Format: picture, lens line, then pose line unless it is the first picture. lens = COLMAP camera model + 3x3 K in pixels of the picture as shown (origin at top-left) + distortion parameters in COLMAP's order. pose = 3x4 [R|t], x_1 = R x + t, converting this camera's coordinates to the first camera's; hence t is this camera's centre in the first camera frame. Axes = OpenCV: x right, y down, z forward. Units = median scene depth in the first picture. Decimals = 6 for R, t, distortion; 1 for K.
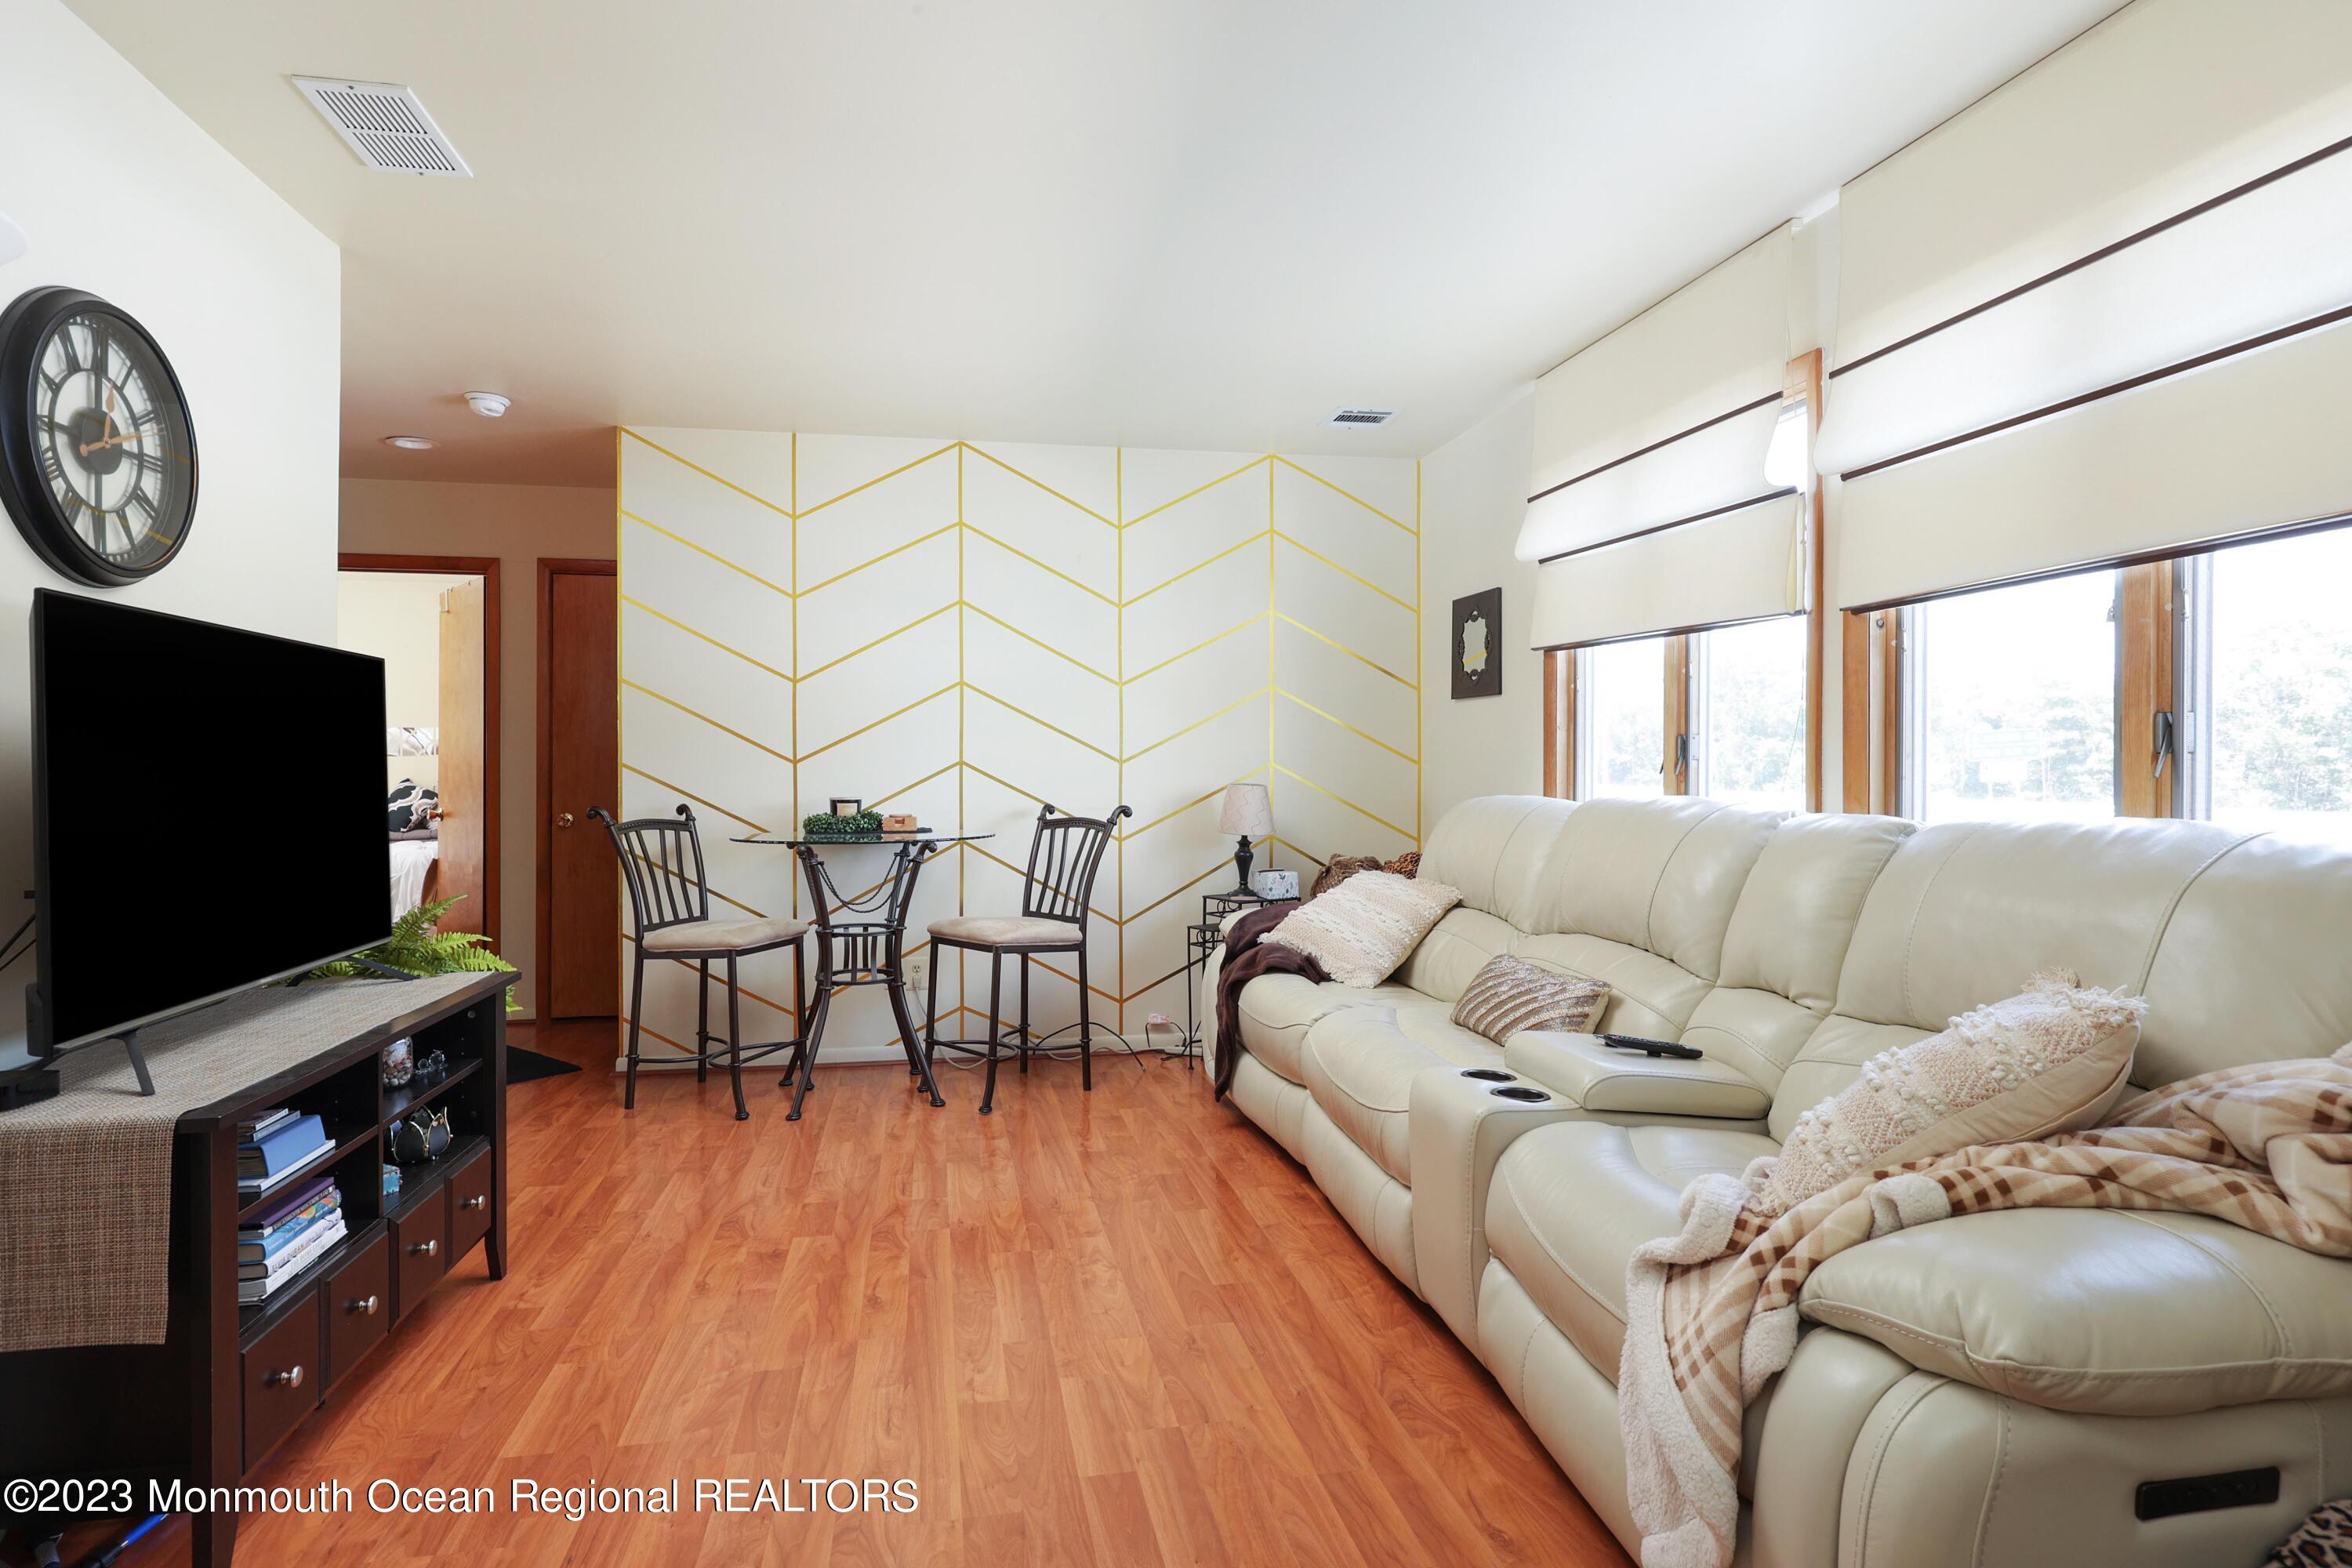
lens RADIAL K [[1221.1, 0, 1179.2], [0, 1221.1, 766.3], [0, 0, 1]] dist [0.001969, -0.001180]
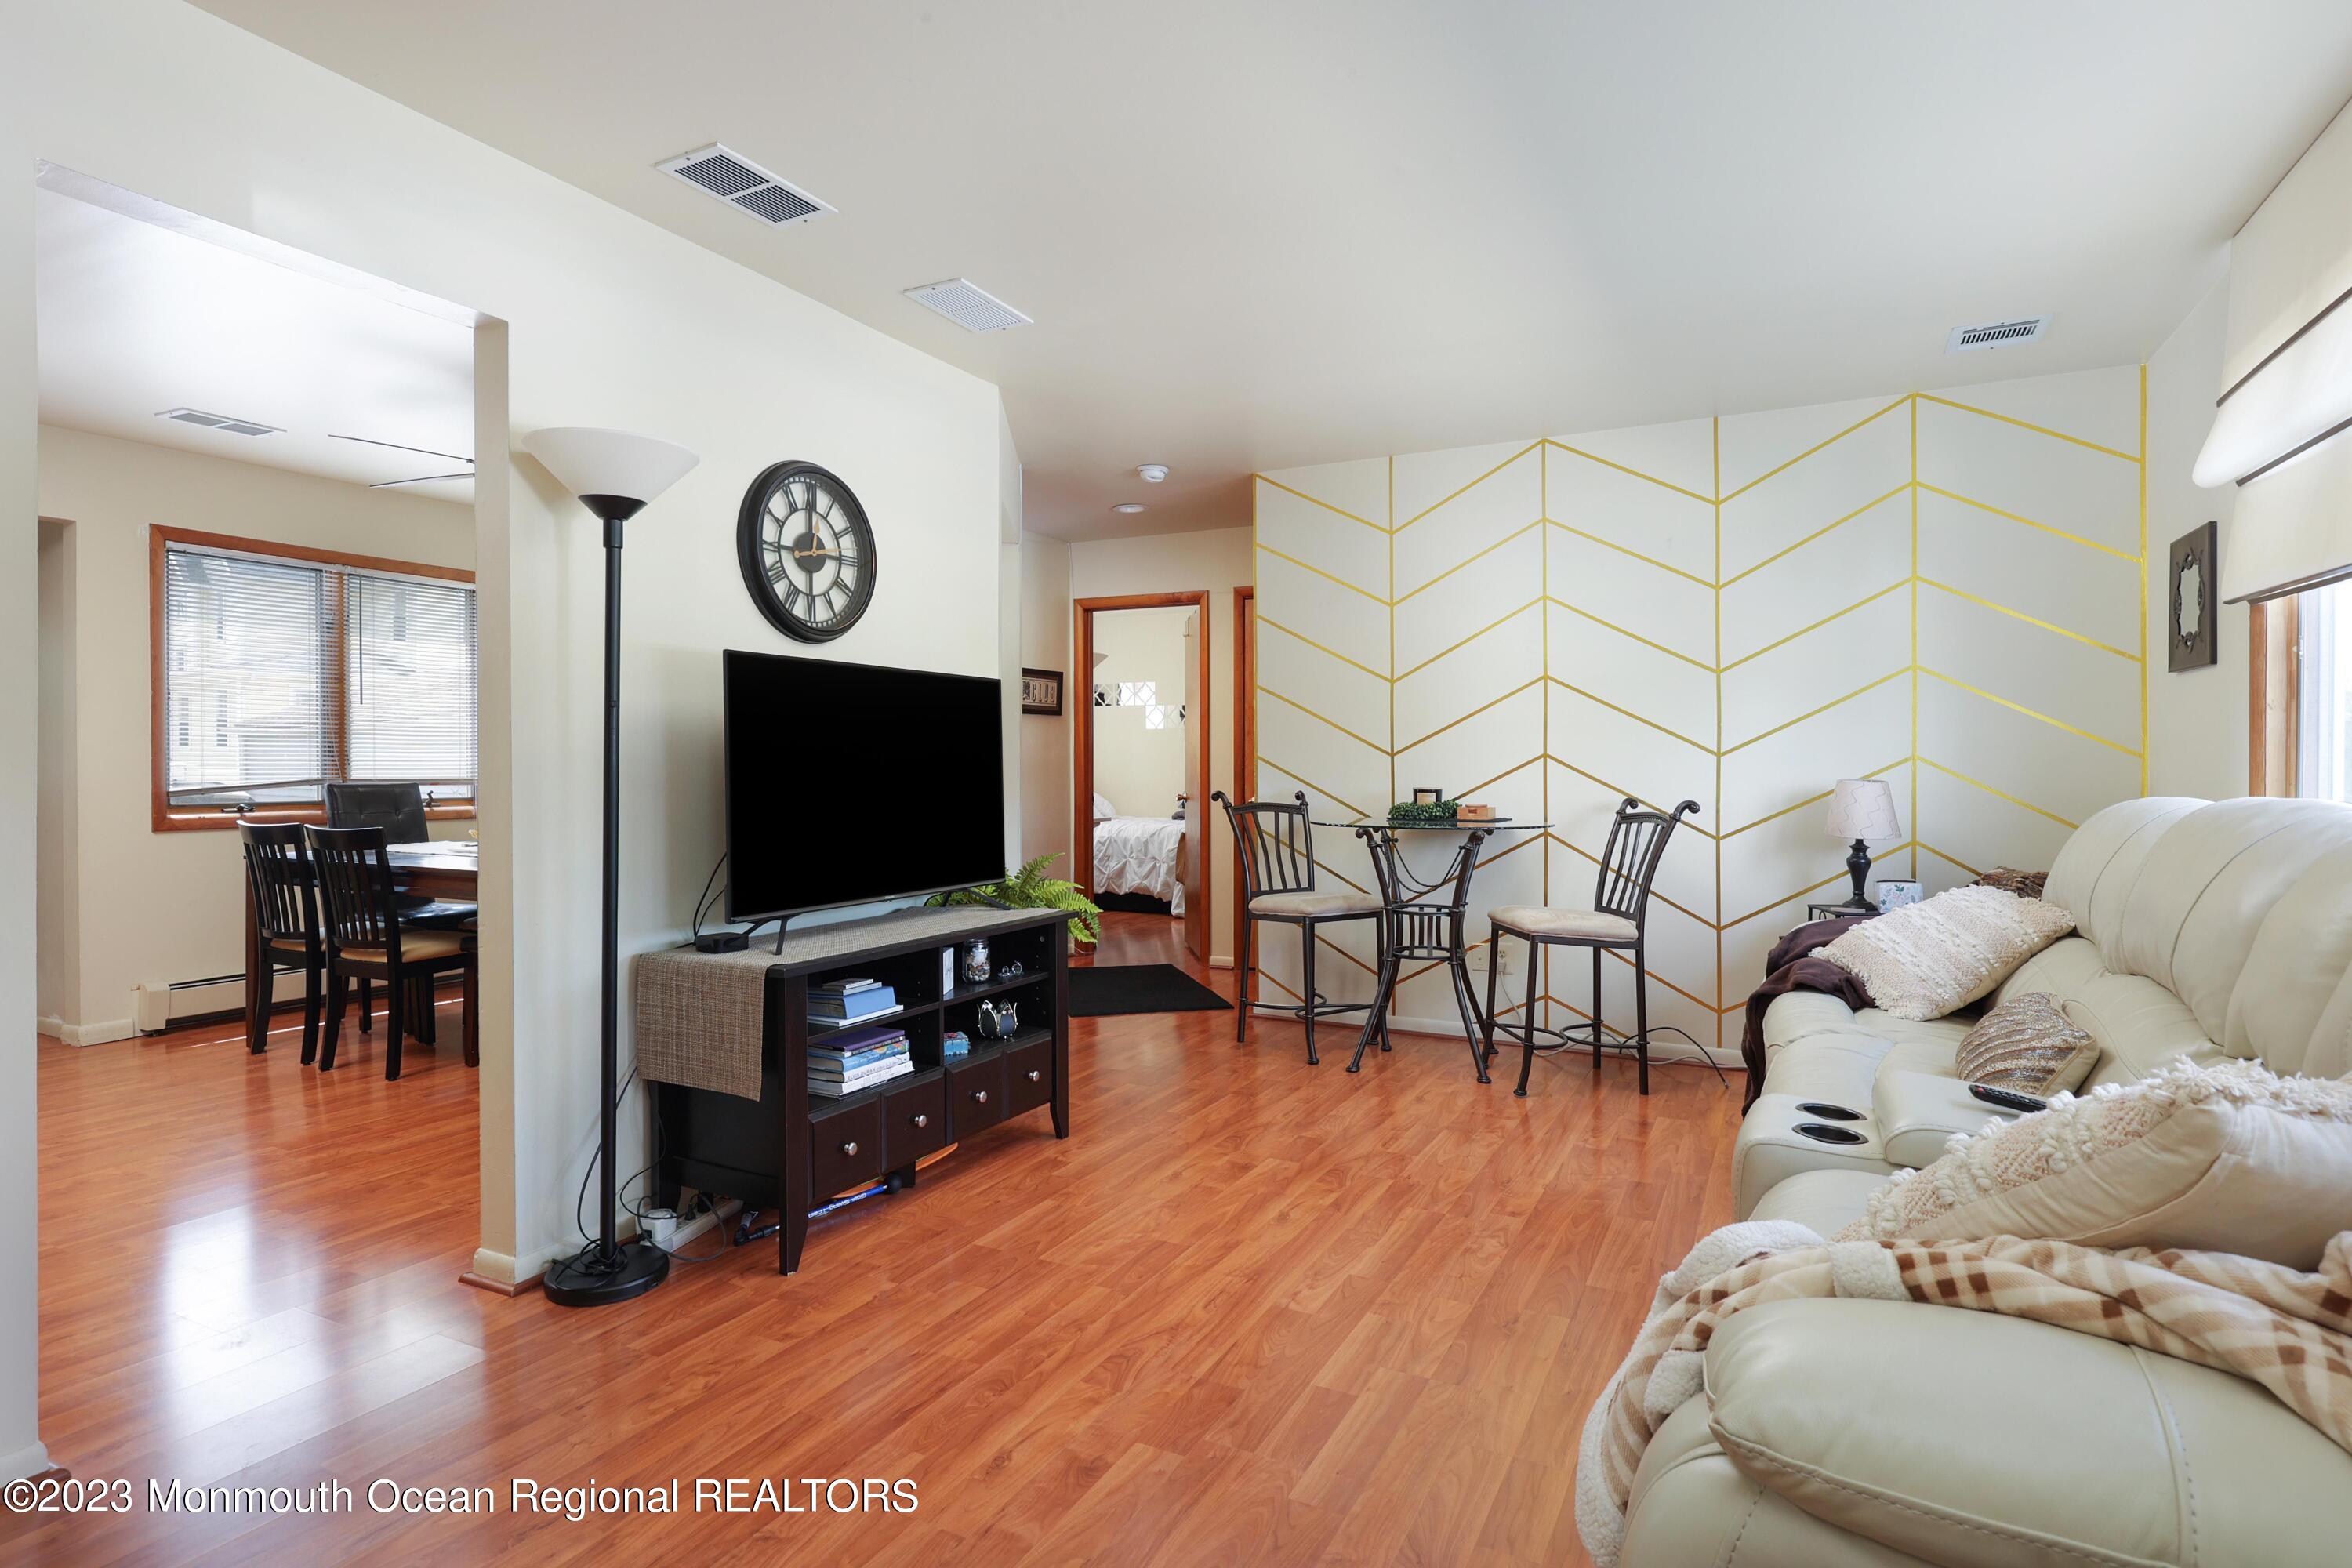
lens RADIAL K [[1221.1, 0, 1190.6], [0, 1221.1, 773.5], [0, 0, 1]] dist [0.001969, -0.001180]
pose [[0.787595, 0.008907, -0.616129, 0.374973], [-0.003295, 0.999942, 0.010243, 0.004583], [0.616185, -0.006037, 0.787579, 0.032927]]
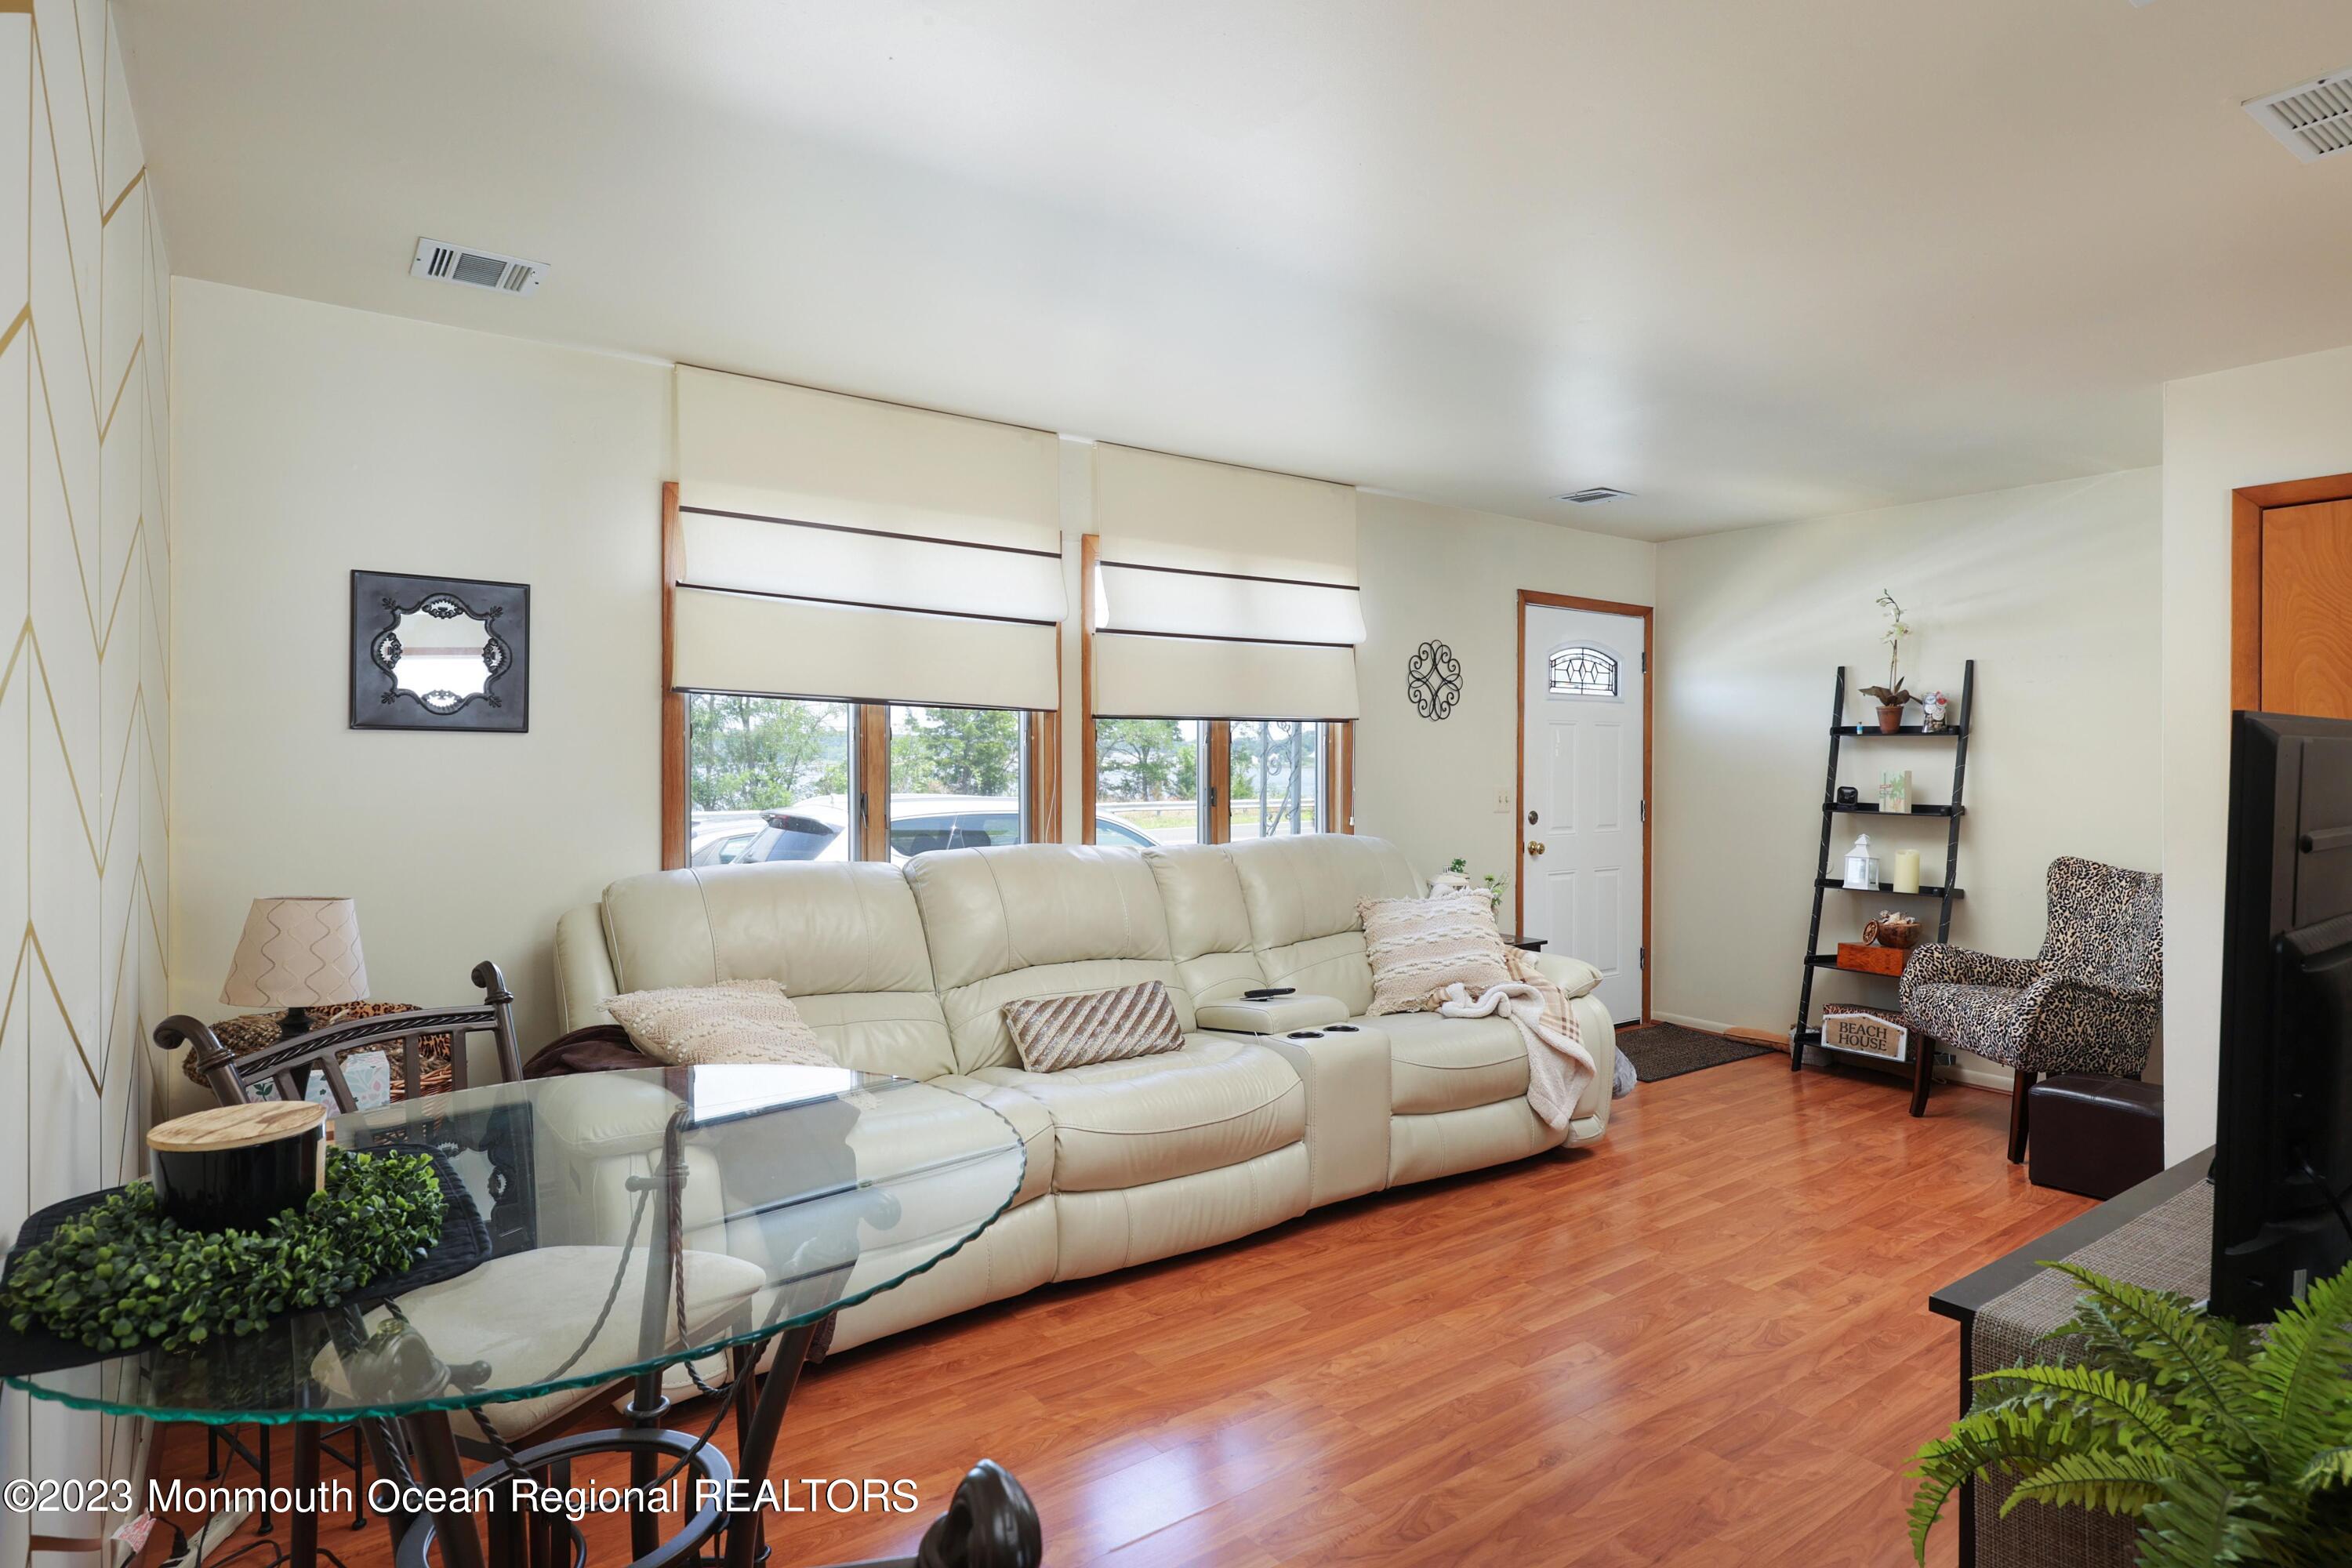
lens RADIAL K [[1221.1, 0, 1160.5], [0, 1221.1, 782.3], [0, 0, 1]] dist [0.001969, -0.001180]
pose [[-0.405151, -0.013752, 0.914146, -0.899562], [-0.001394, 0.999895, 0.014424, -0.065441], [-0.914249, 0.004569, -0.405128, 1.545381]]
